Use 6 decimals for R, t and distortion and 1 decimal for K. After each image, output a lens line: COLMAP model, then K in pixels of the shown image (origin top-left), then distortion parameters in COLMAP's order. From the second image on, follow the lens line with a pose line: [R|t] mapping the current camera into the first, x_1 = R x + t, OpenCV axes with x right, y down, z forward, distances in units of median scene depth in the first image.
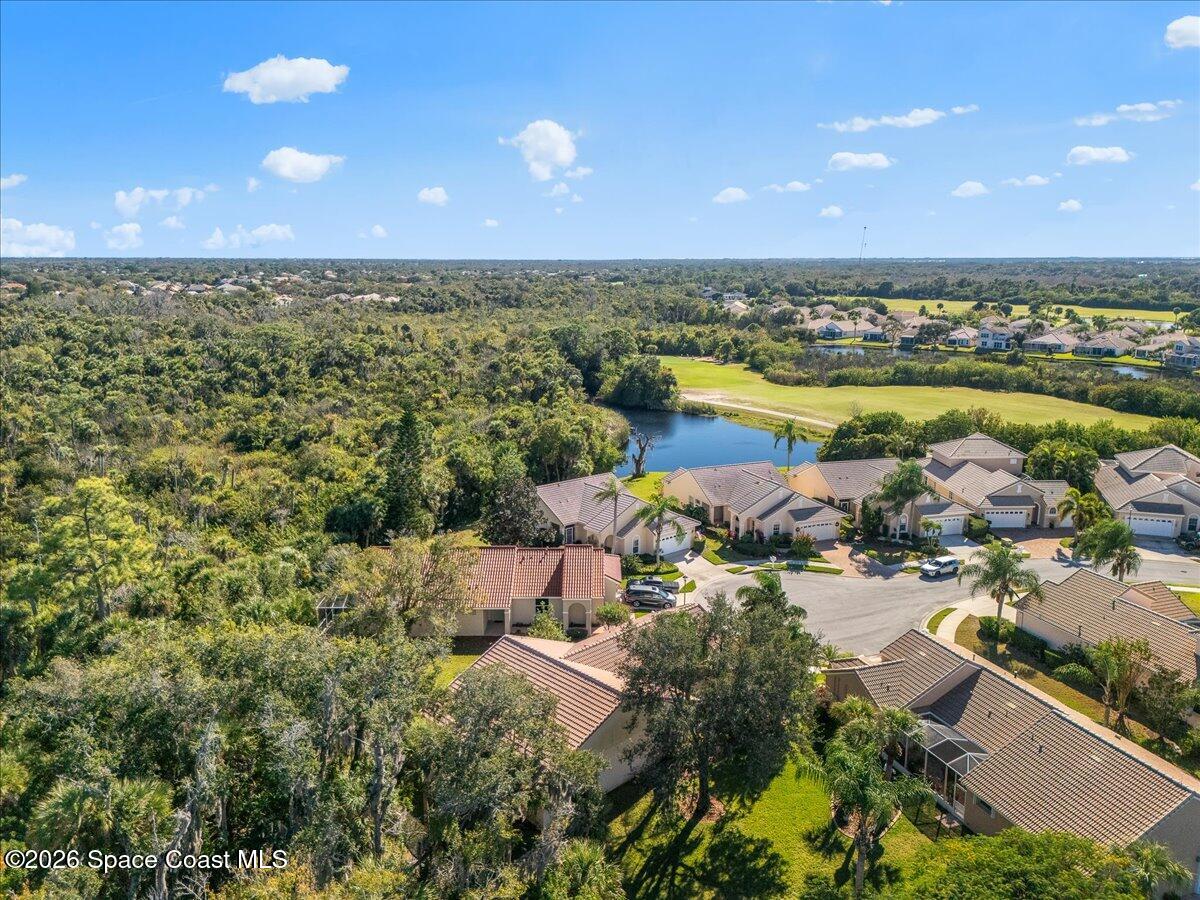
lens RADIAL K [[899.3, 0, 600.0], [0, 899.3, 450.0], [0, 0, 1]] dist [0.029281, -0.012232]
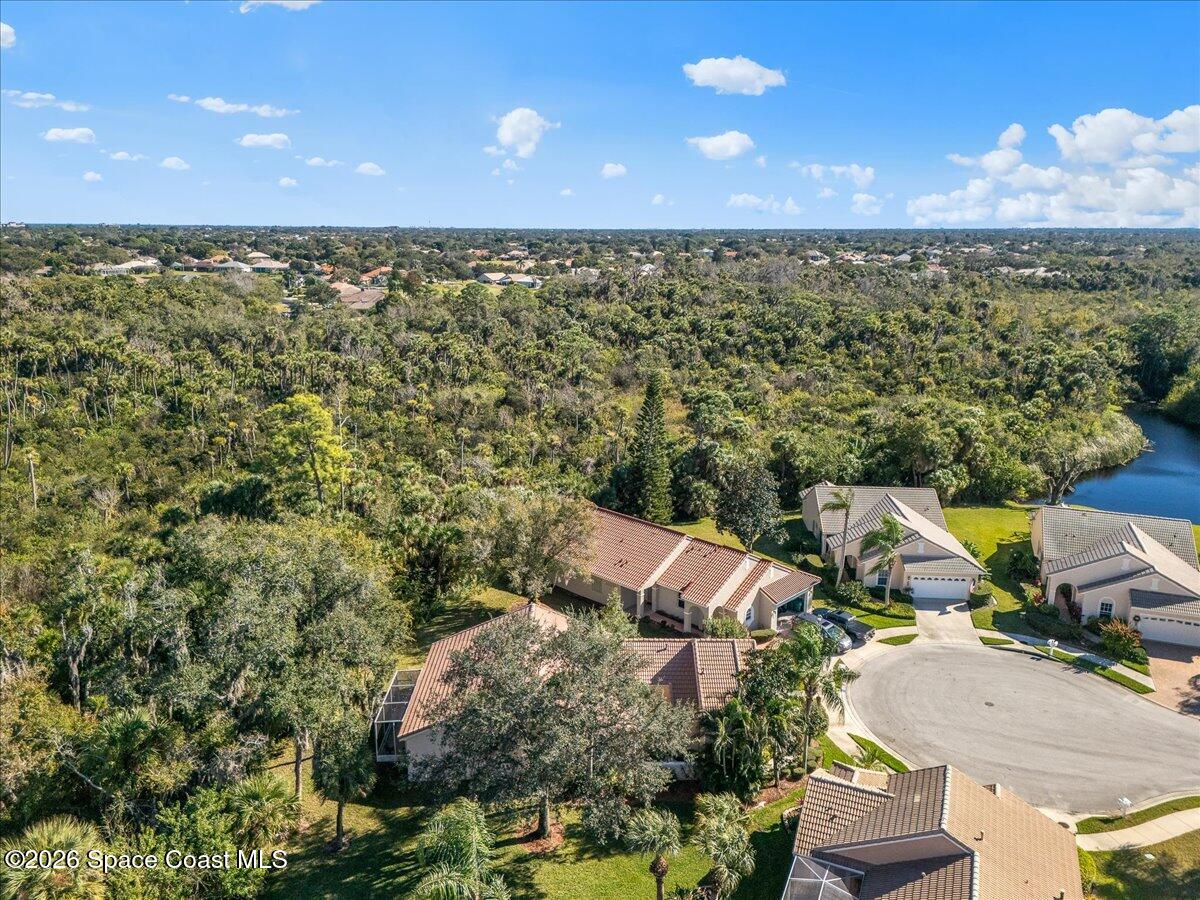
lens RADIAL K [[899.3, 0, 600.0], [0, 899.3, 450.0], [0, 0, 1]] dist [0.029281, -0.012232]
pose [[0.703529, 0.166417, -0.690907, 0.390941], [-0.144503, 0.985384, 0.090205, -0.044109], [0.695821, 0.036376, 0.717294, 0.198055]]
